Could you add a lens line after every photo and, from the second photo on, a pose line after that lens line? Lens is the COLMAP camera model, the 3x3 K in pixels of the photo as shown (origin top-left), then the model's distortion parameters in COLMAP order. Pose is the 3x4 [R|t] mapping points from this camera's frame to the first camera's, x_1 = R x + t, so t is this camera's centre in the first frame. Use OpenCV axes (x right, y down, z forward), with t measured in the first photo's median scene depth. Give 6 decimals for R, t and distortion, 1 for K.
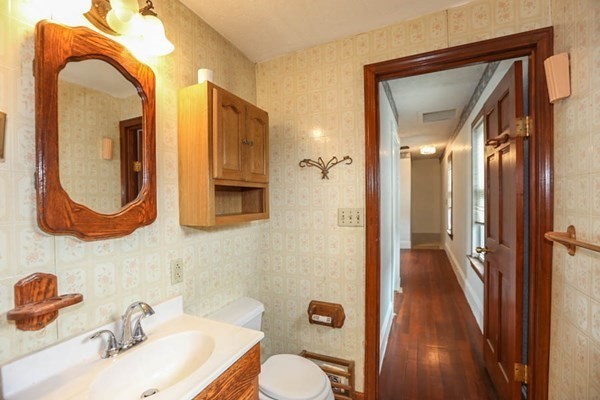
lens RADIAL K [[266.3, 0, 300.0], [0, 266.3, 200.0], [0, 0, 1]] dist [-0.000234, 0.000017]
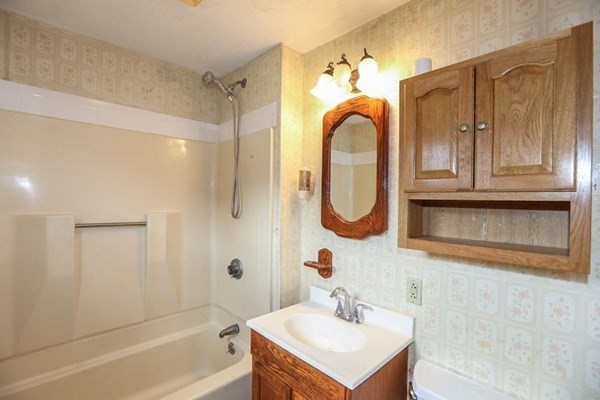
lens RADIAL K [[288.6, 0, 300.0], [0, 288.6, 200.0], [0, 0, 1]] dist [-0.000674, 0.000054]
pose [[-0.351877, 0.010342, -0.935989, 0.745422], [-0.013497, 0.999779, 0.016121, -0.076076], [0.935949, 0.018306, -0.351660, 1.158036]]
